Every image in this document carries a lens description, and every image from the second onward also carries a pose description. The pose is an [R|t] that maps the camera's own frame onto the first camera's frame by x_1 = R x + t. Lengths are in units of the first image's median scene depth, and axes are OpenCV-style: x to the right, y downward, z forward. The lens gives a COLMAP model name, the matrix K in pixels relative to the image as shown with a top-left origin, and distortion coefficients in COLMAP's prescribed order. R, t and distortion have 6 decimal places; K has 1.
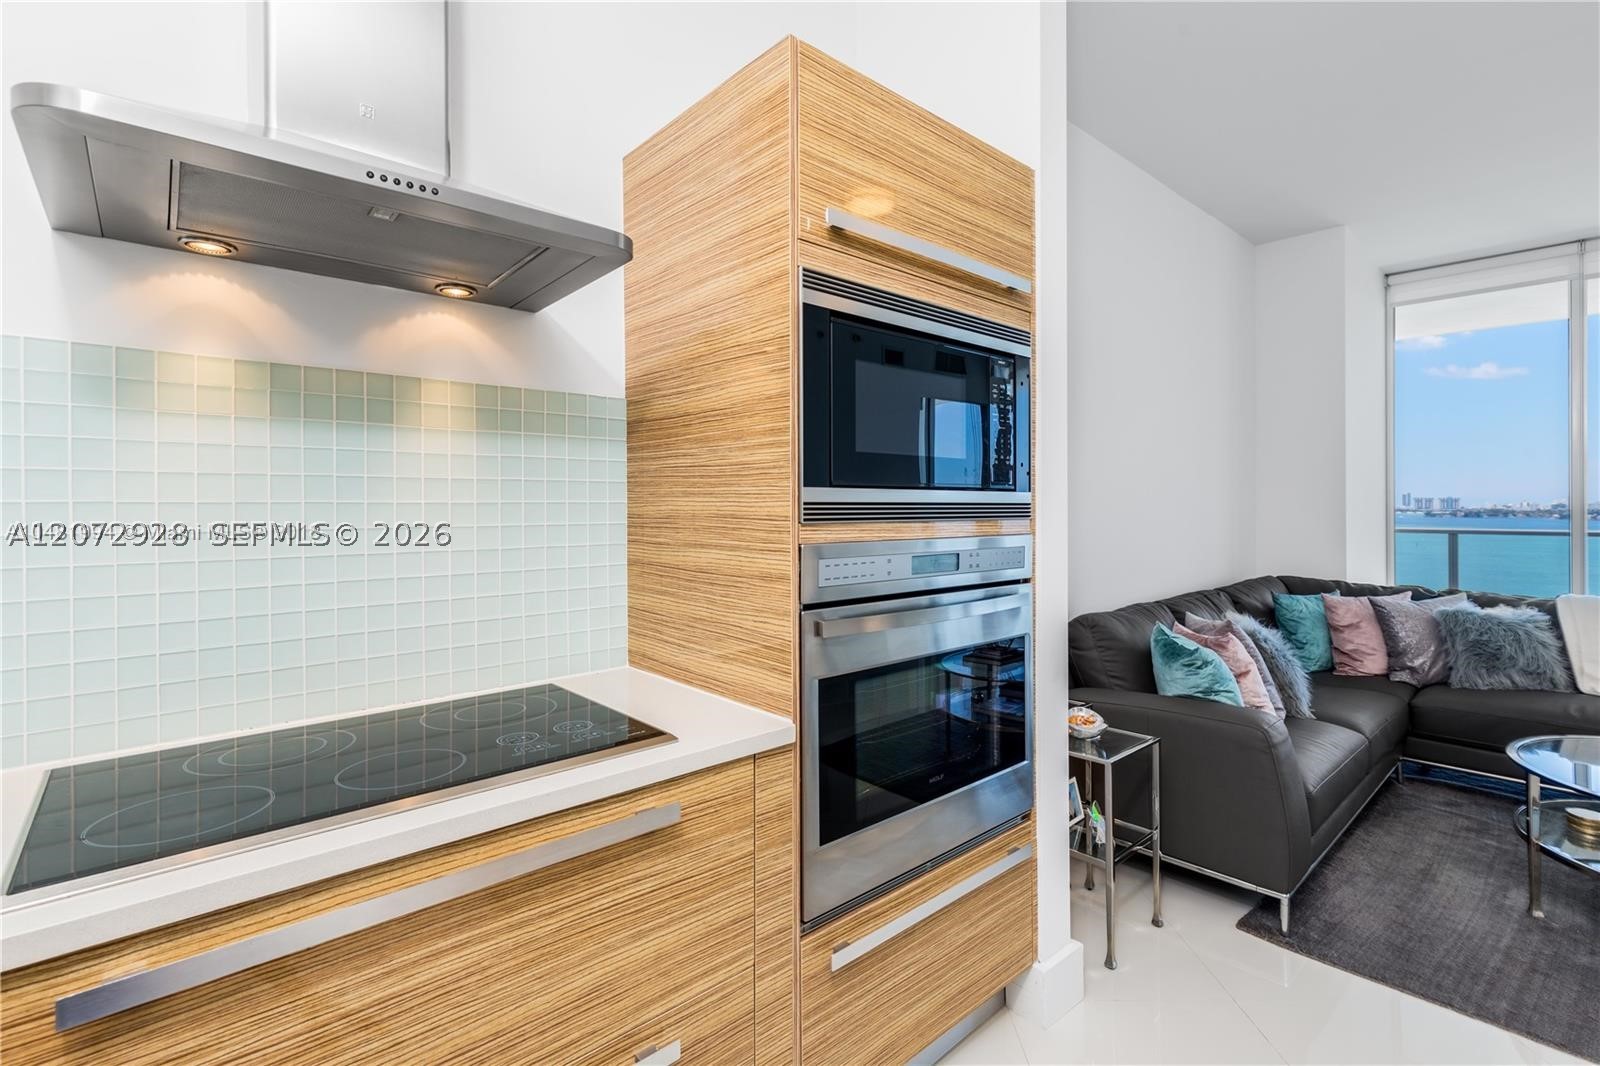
lens RADIAL K [[804.0, 0, 810.1], [0, 804.0, 512.6], [0, 0, 1]] dist [0.001010, 0.000194]
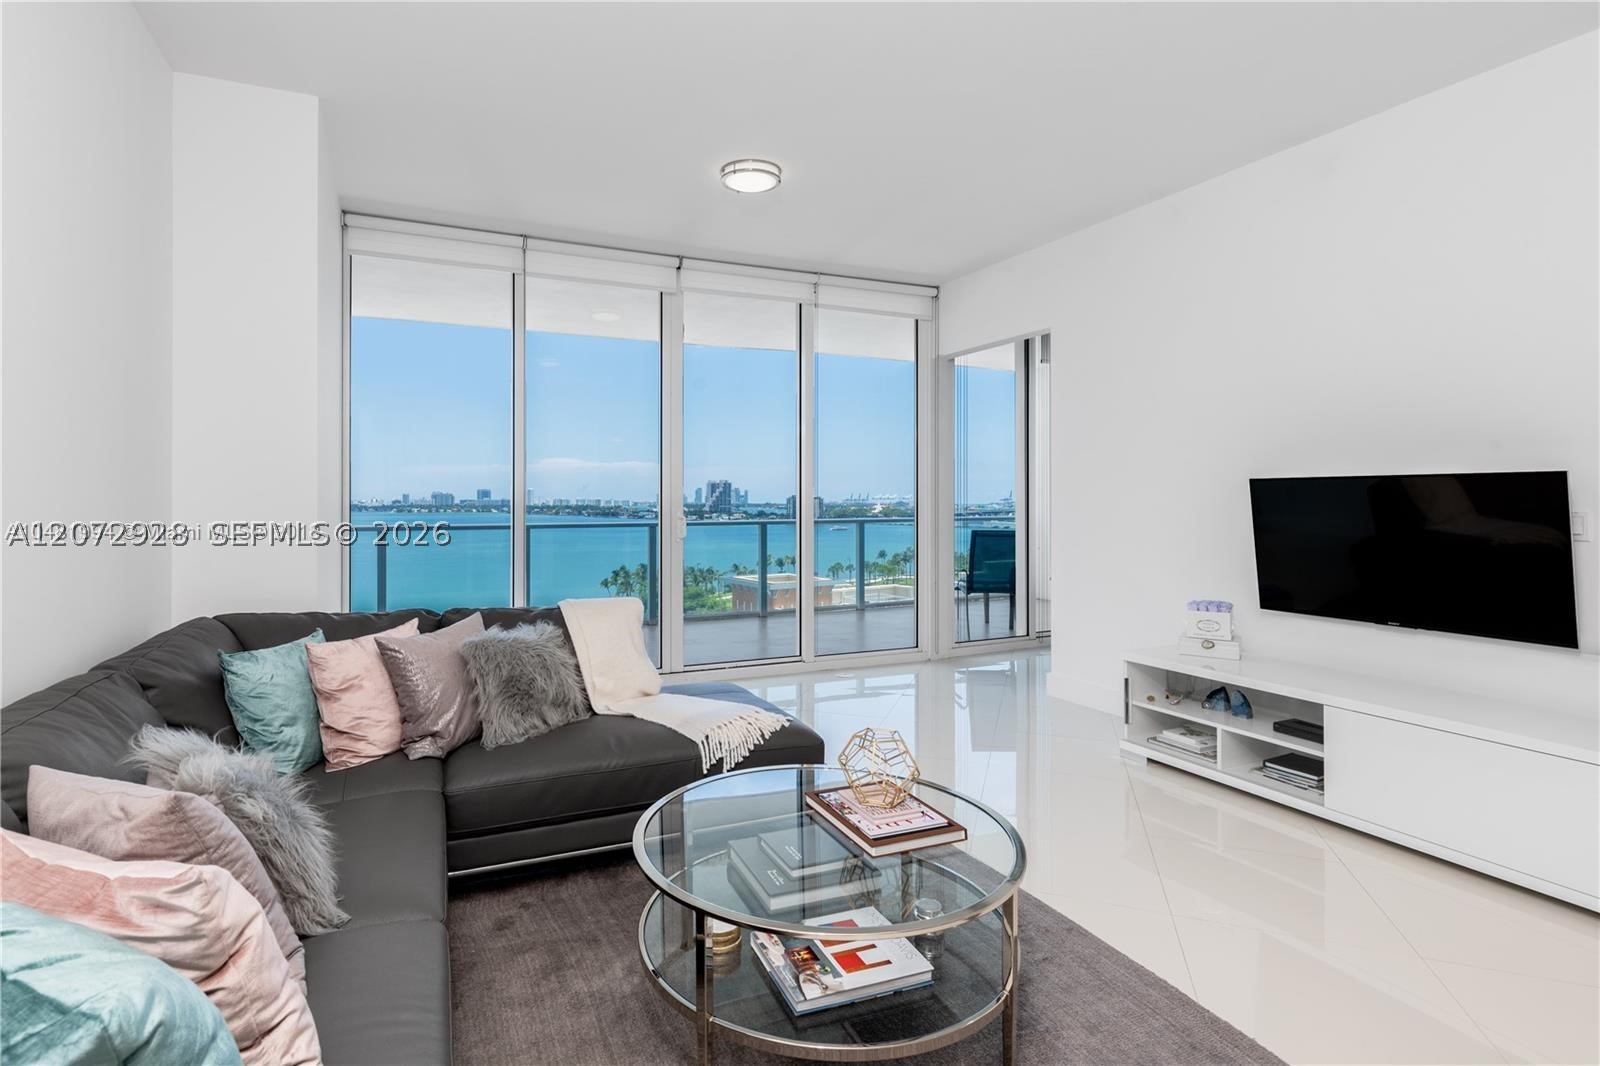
lens RADIAL K [[796.6, 0, 800.1], [0, 796.6, 489.4], [0, 0, 1]] dist [-0.000144, -0.000114]
pose [[0.349791, 0.015048, 0.936707, 0.210093], [0.007605, 0.999792, -0.018901, -0.001582], [-0.936797, 0.013735, 0.349604, 0.459499]]
